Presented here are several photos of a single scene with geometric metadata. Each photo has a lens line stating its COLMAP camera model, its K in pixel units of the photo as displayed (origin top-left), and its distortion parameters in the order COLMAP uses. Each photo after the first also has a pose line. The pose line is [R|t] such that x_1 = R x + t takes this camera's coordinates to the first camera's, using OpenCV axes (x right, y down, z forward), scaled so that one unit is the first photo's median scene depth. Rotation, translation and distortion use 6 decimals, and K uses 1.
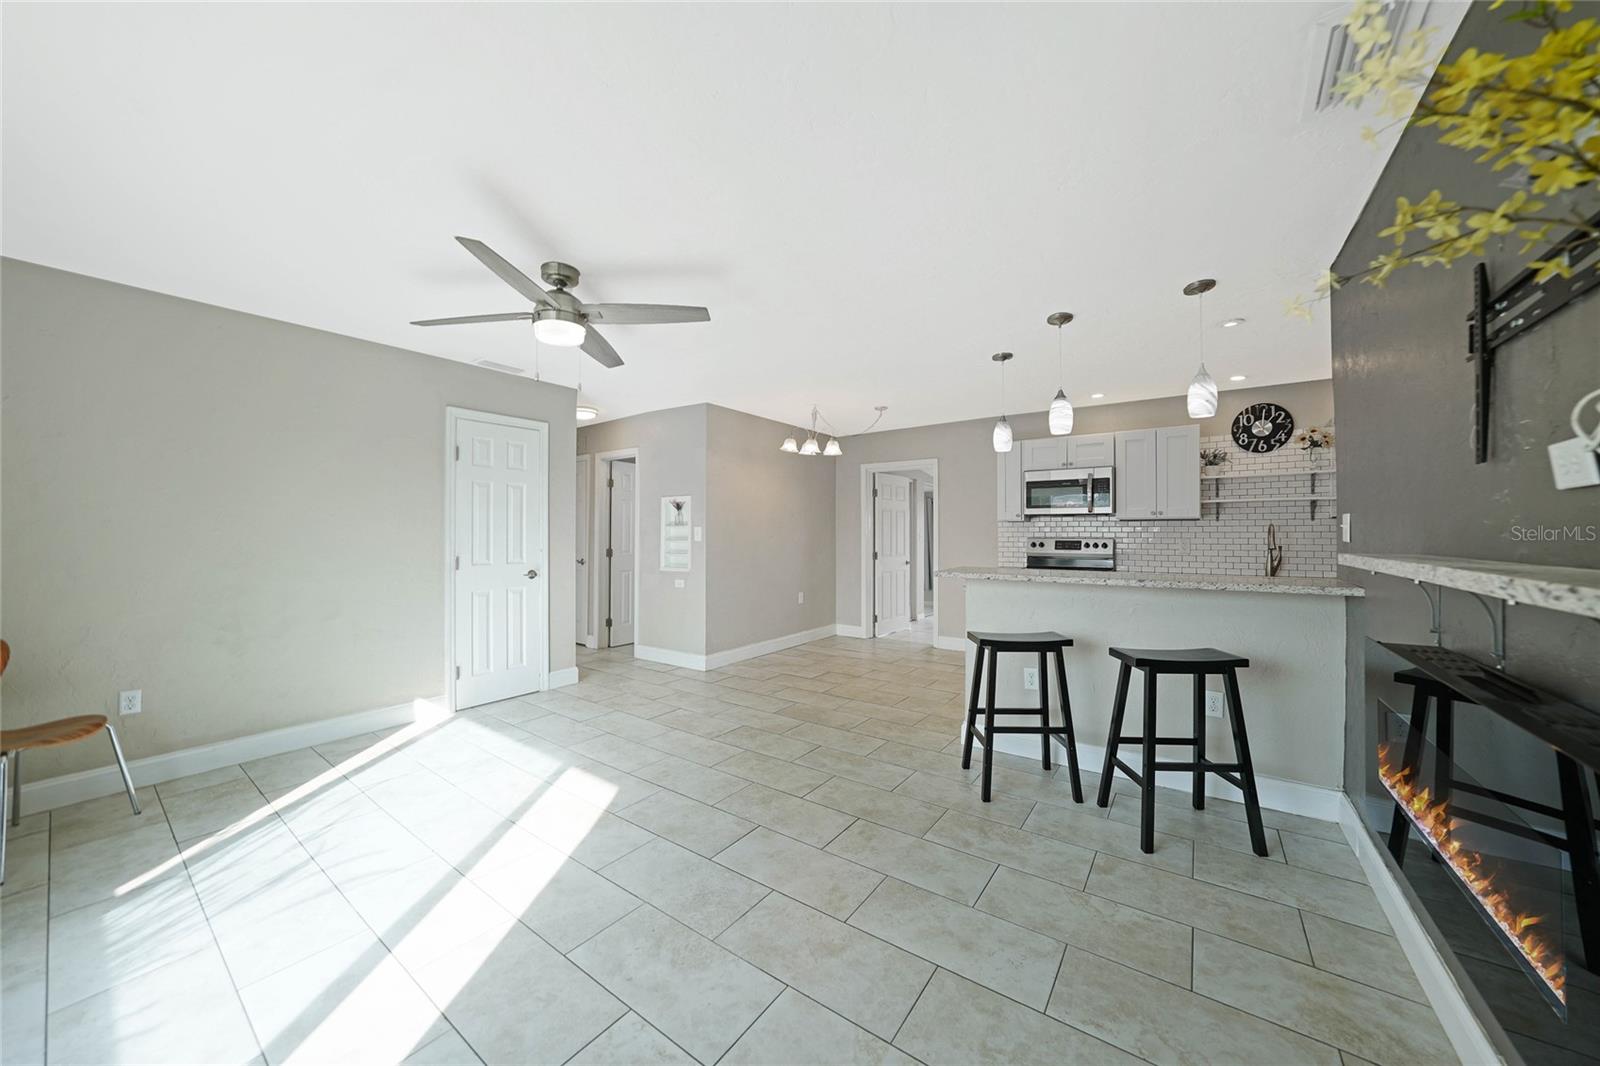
lens RADIAL K [[555.3, 0, 801.4], [0, 555.3, 530.2], [0, 0, 1]] dist [-0.026971, 0.006114]
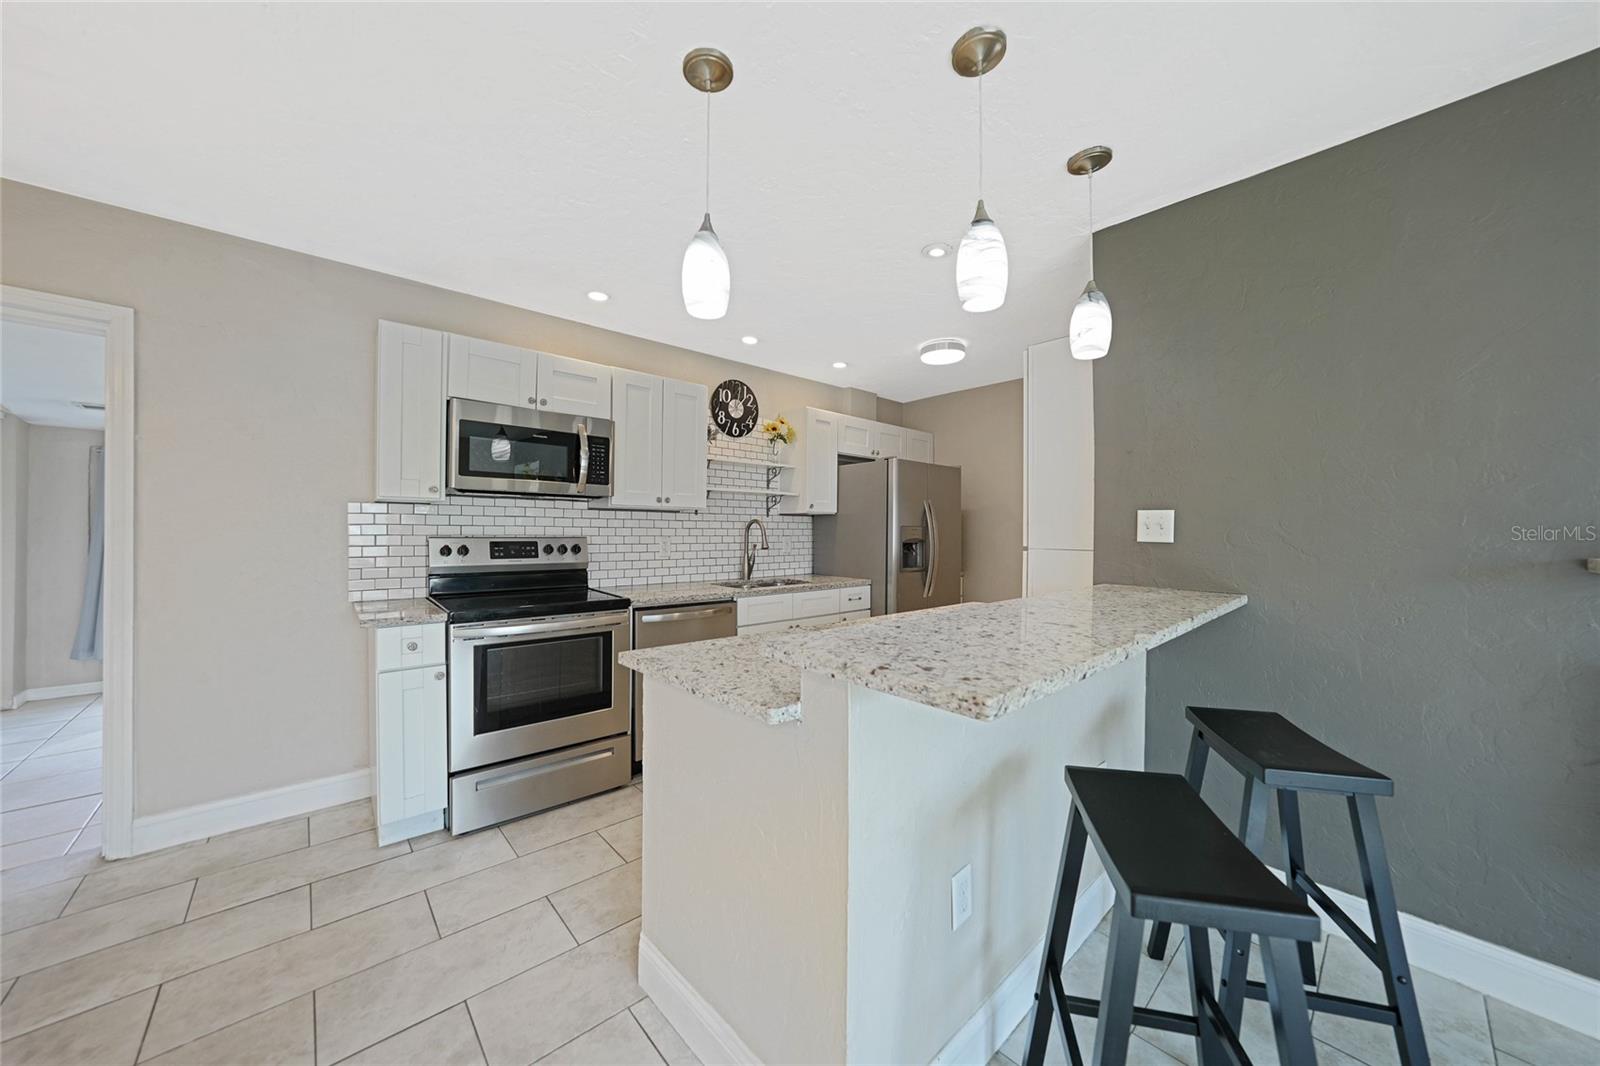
lens RADIAL K [[555.3, 0, 801.0], [0, 555.3, 532.3], [0, 0, 1]] dist [-0.026971, 0.006114]
pose [[0.208371, -0.000020, 0.978050, 0.005192], [-0.011967, 0.999925, 0.002569, 0.005901], [-0.977977, -0.012239, 0.208355, 0.735168]]
